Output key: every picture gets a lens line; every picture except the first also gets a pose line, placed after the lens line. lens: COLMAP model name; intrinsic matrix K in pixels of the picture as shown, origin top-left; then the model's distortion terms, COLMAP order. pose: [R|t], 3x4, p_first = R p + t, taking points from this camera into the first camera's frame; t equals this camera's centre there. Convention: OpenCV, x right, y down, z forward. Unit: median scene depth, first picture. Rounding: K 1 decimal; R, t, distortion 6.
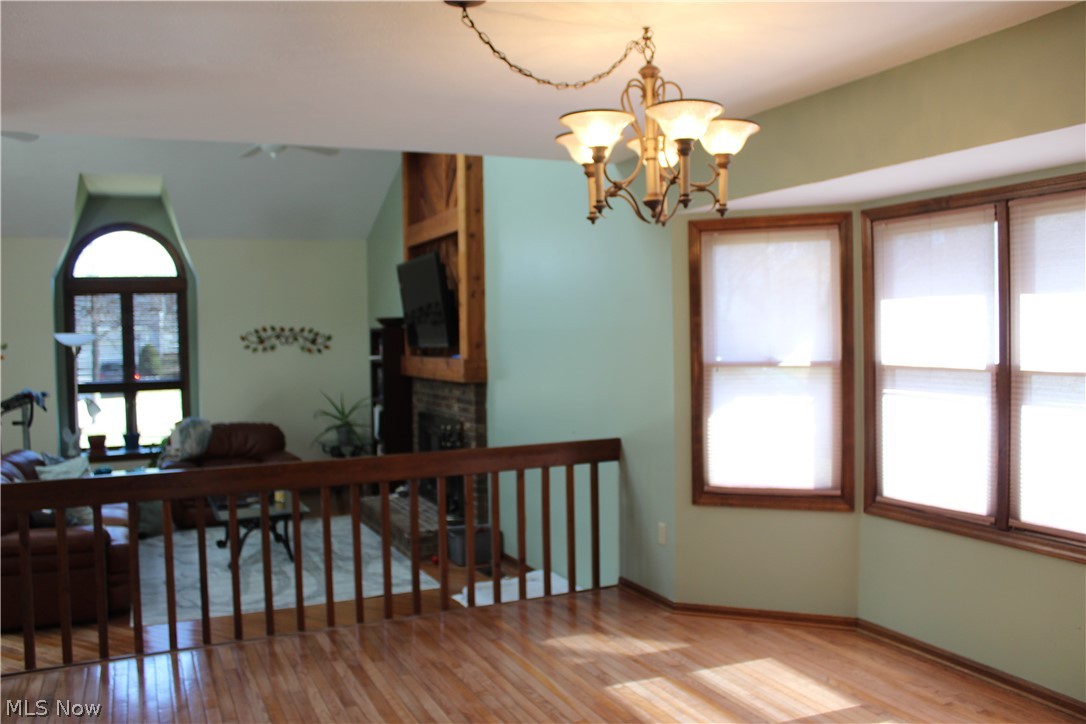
lens RADIAL K [[913.3, 0, 546.1], [0, 913.3, 364.8], [0, 0, 1]] dist [-0.186450, 0.253264]
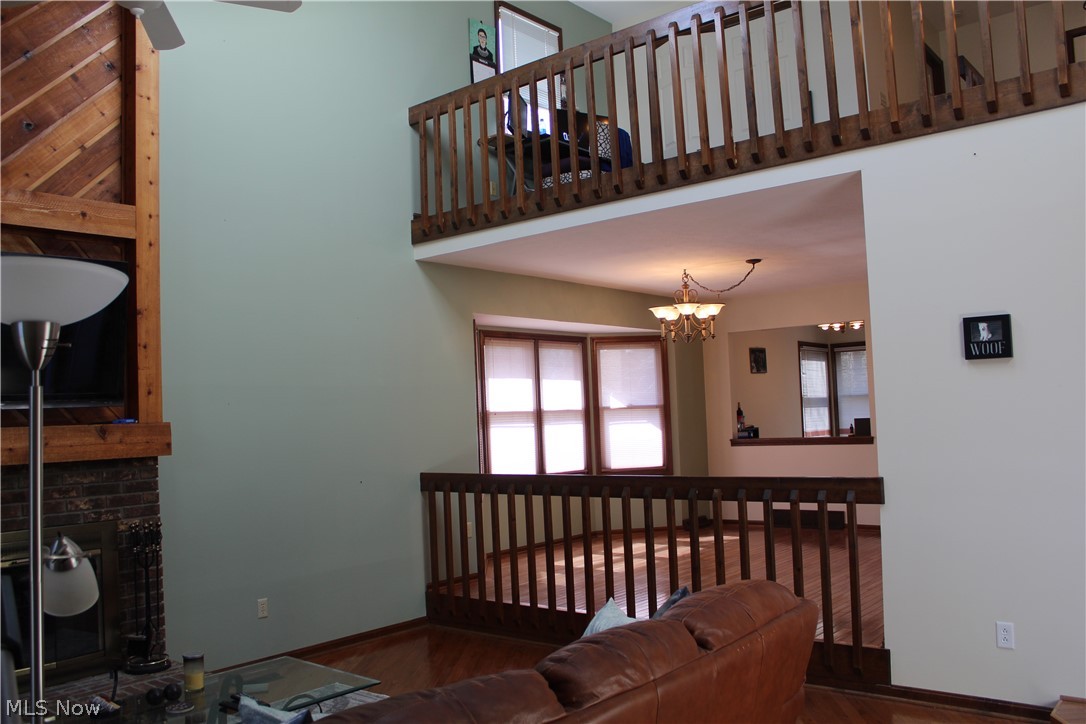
lens RADIAL K [[913.3, 0, 546.1], [0, 913.3, 364.8], [0, 0, 1]] dist [-0.186450, 0.253264]
pose [[-0.437076, 0.087853, 0.895124, -0.597952], [0.080339, 0.995053, -0.058433, 0.009547], [-0.895830, 0.046374, -0.441972, 0.736852]]
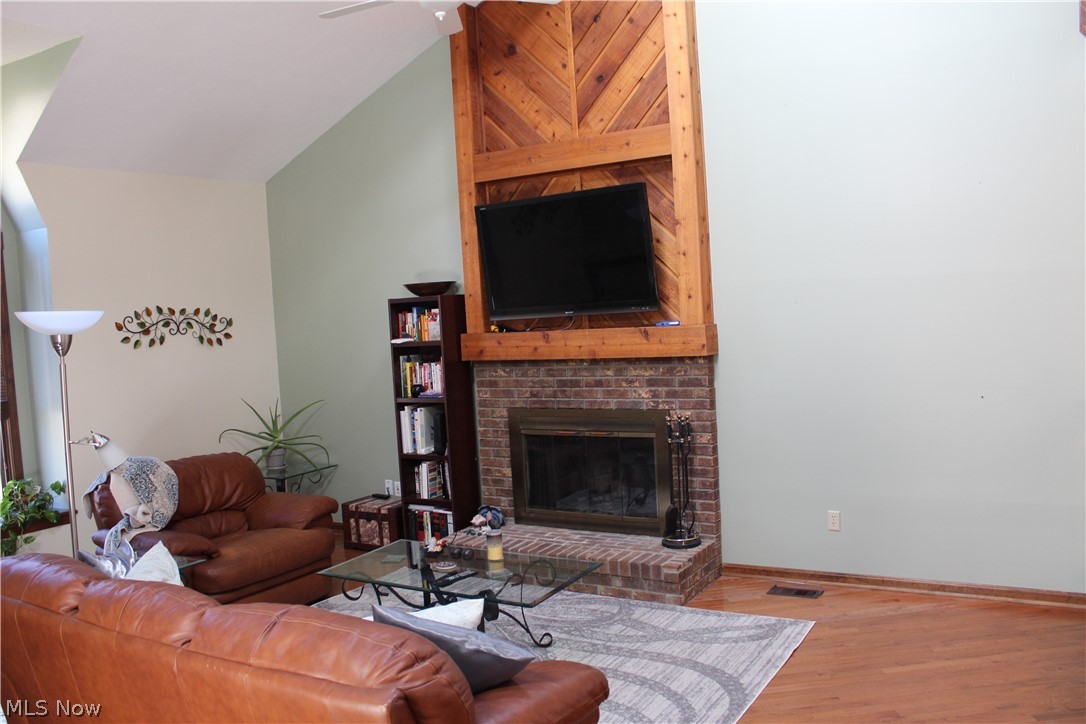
lens RADIAL K [[913.3, 0, 546.1], [0, 913.3, 364.8], [0, 0, 1]] dist [-0.186450, 0.253264]
pose [[0.831234, -0.064221, 0.552201, -0.431023], [0.061408, 0.997833, 0.023610, 0.000935], [-0.552521, 0.014284, 0.833377, 0.314940]]
